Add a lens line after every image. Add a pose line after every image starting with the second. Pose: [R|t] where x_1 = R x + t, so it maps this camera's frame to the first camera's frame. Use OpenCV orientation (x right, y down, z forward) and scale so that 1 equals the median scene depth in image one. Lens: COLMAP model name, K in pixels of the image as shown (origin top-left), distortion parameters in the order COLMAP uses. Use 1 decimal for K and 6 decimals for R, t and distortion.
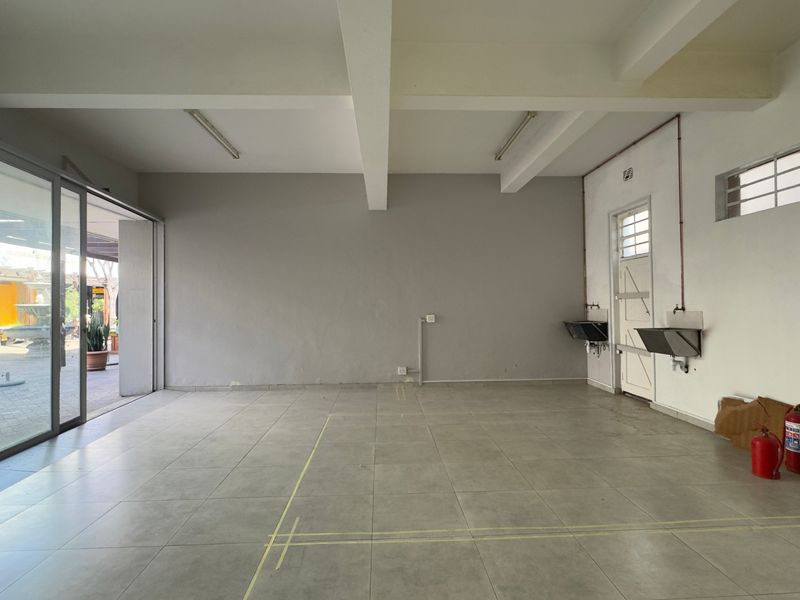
lens RADIAL K [[430.9, 0, 401.2], [0, 430.9, 301.4], [0, 0, 1]] dist [-0.005291, 0.002790]
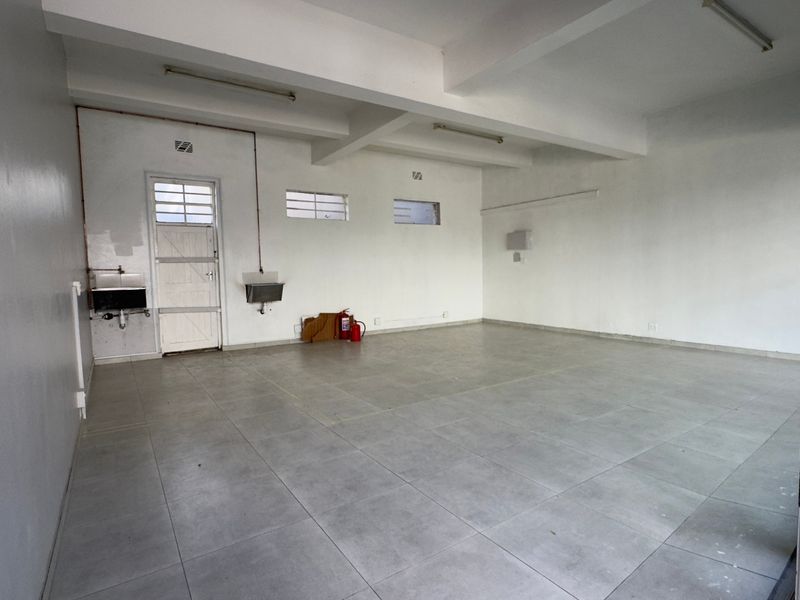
lens RADIAL K [[430.9, 0, 406.1], [0, 430.9, 298.0], [0, 0, 1]] dist [-0.005291, 0.002790]
pose [[-0.525159, -0.031454, 0.850423, -0.678006], [0.019220, 0.998623, 0.048804, 0.039919], [-0.850787, 0.041976, -0.523831, 1.087981]]
